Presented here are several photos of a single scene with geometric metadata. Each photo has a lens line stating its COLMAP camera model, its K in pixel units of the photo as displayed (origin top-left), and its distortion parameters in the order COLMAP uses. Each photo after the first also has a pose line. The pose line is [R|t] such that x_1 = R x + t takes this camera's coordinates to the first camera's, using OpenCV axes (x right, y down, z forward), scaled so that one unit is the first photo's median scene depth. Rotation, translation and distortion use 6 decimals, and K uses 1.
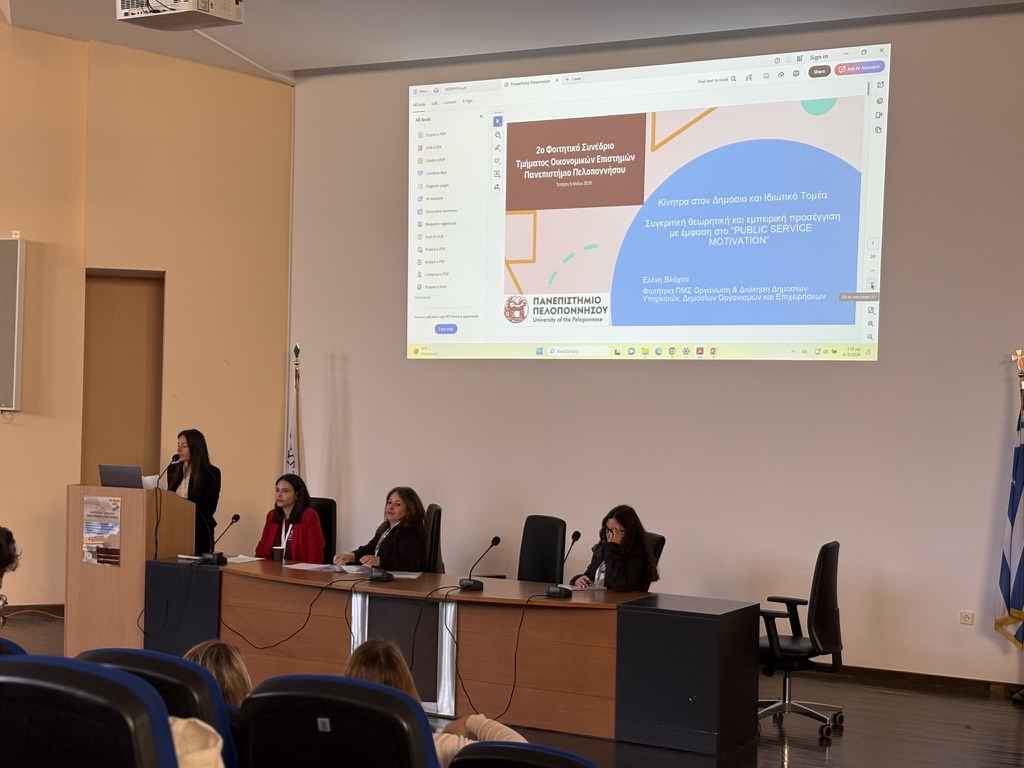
lens RADIAL K [[1598.6, 0, 525.6], [0, 1598.6, 420.1], [0, 0, 1]] dist [0.112898, -0.555521]
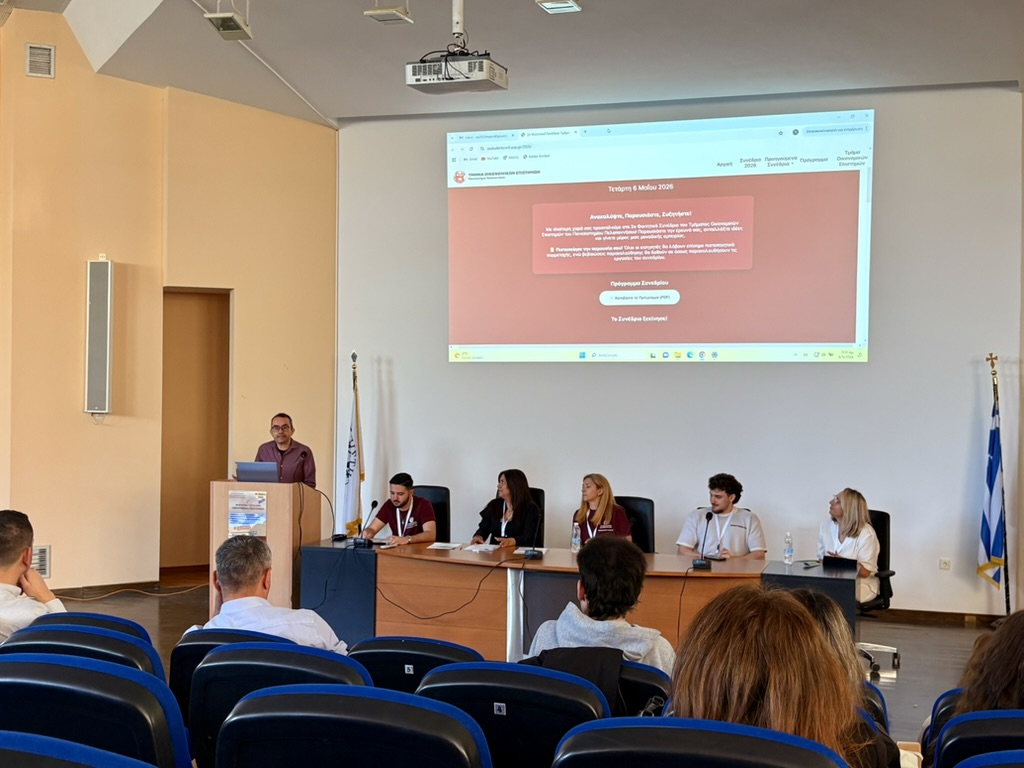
lens RADIAL K [[1299.1, 0, 512.0], [0, 1299.1, 384.0], [0, 0, 1]] dist [0.027036, 0.016970]
pose [[0.981201, -0.017427, 0.192201, -0.247454], [0.018052, 0.999836, -0.001502, -0.022869], [-0.192143, 0.004944, 0.981354, 0.053938]]
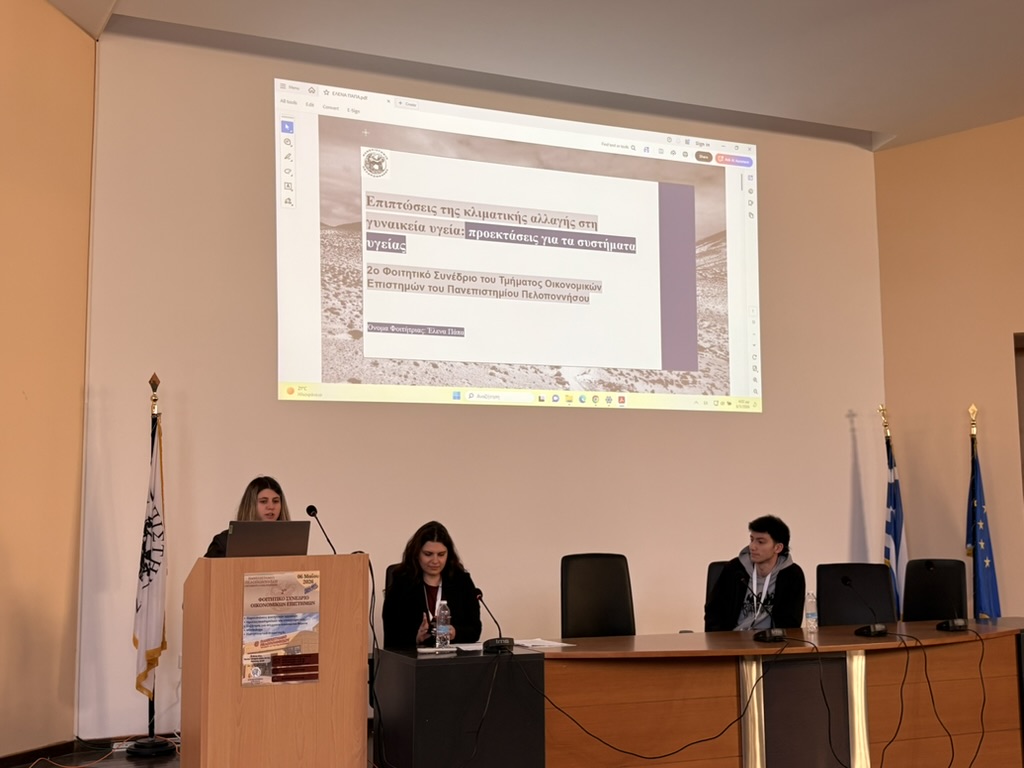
lens RADIAL K [[1203.8, 0, 512.0], [0, 1203.8, 384.0], [0, 0, 1]] dist [0.148920, -0.611523]
pose [[0.602543, 0.062025, 0.795672, -0.571581], [0.038172, 0.993595, -0.106361, 0.027643], [-0.797173, 0.094460, 0.596316, 0.620510]]
